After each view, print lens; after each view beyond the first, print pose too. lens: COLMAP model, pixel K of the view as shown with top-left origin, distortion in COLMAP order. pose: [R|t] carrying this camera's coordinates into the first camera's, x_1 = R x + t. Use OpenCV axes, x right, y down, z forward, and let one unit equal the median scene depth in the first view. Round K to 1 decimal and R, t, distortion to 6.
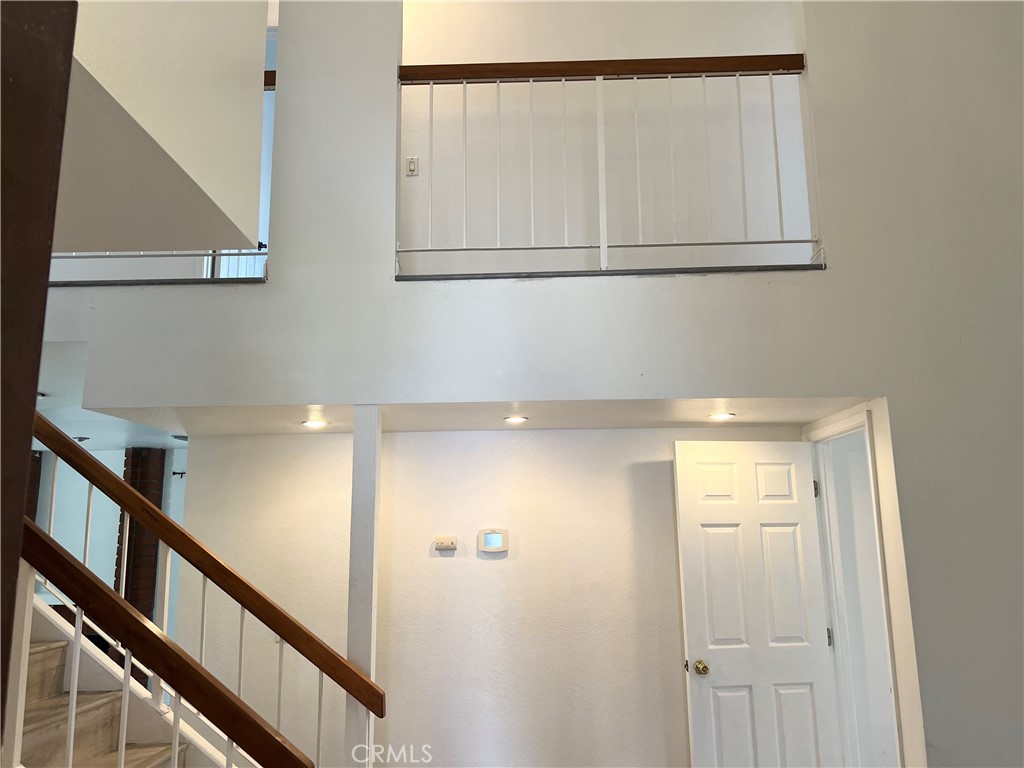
lens RADIAL K [[771.1, 0, 512.0], [0, 771.1, 384.0], [0, 0, 1]] dist [0.050729, -0.063695]
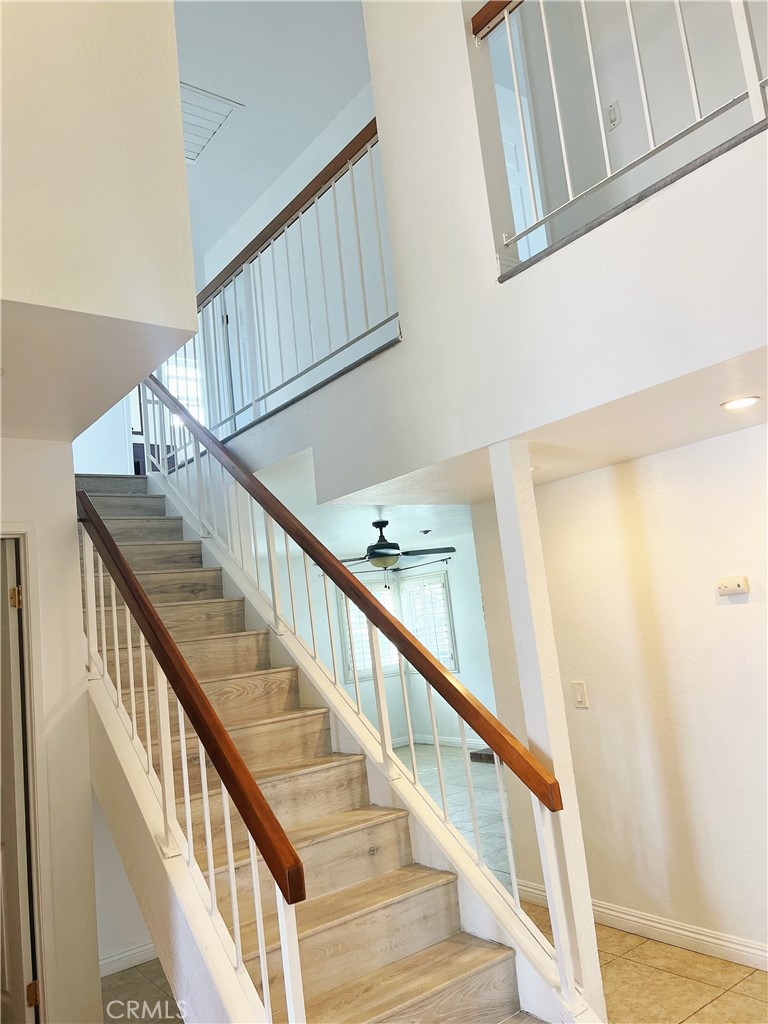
lens RADIAL K [[771.1, 0, 384.0], [0, 771.1, 512.0], [0, 0, 1]] dist [0.050729, -0.063695]
pose [[0.617199, -0.166214, -0.769050, 0.404241], [0.249098, 0.968433, -0.009394, 0.084900], [0.746335, -0.185771, 0.639119, 0.398773]]
